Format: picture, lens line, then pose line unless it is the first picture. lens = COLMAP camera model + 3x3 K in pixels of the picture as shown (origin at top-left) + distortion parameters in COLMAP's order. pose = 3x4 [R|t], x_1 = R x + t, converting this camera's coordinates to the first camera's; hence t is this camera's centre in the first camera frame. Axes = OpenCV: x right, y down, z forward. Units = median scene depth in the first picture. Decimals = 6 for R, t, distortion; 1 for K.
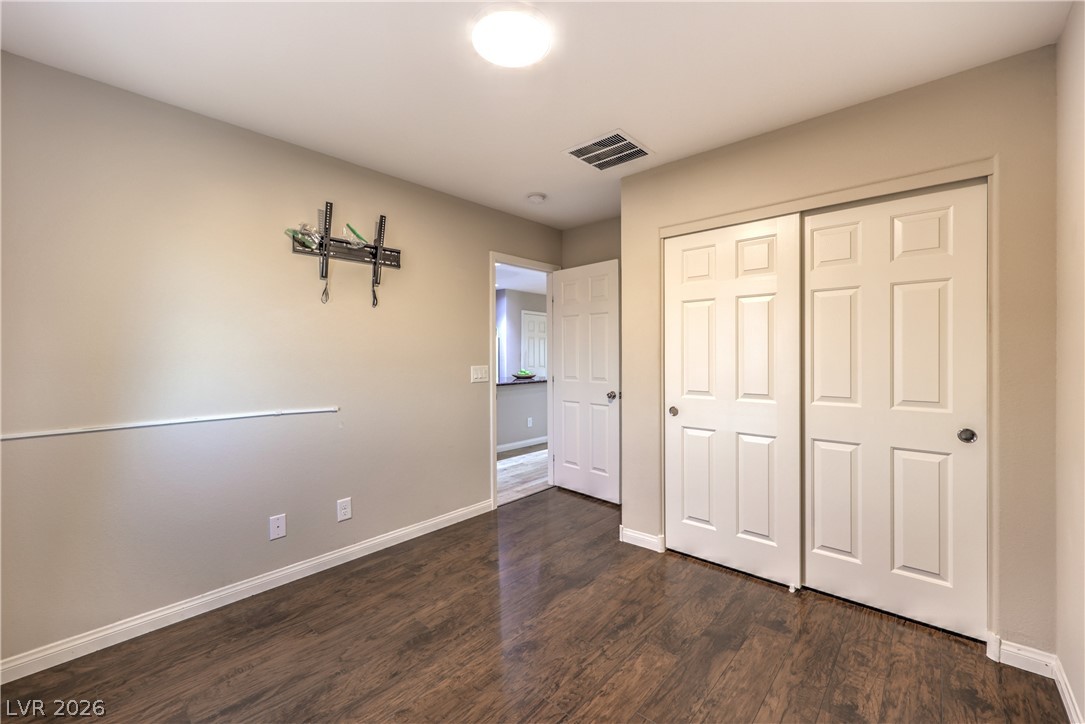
lens RADIAL K [[452.2, 0, 541.6], [0, 452.2, 355.3], [0, 0, 1]] dist [-0.000827, -0.000084]
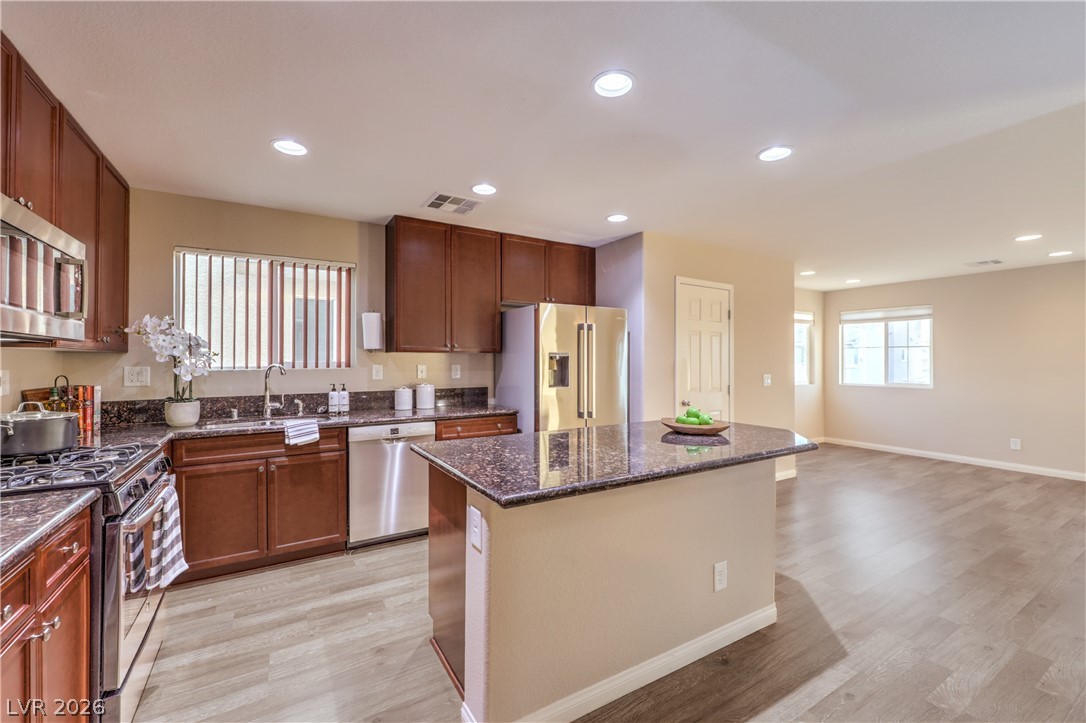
lens RADIAL K [[452.6, 0, 542.1], [0, 452.6, 354.8], [0, 0, 1]] dist [-0.000827, -0.000084]
pose [[0.956426, 0.003544, -0.291952, -0.117469], [-0.007163, 0.999910, -0.011328, -0.017723], [0.291886, 0.012925, 0.956366, 1.379580]]
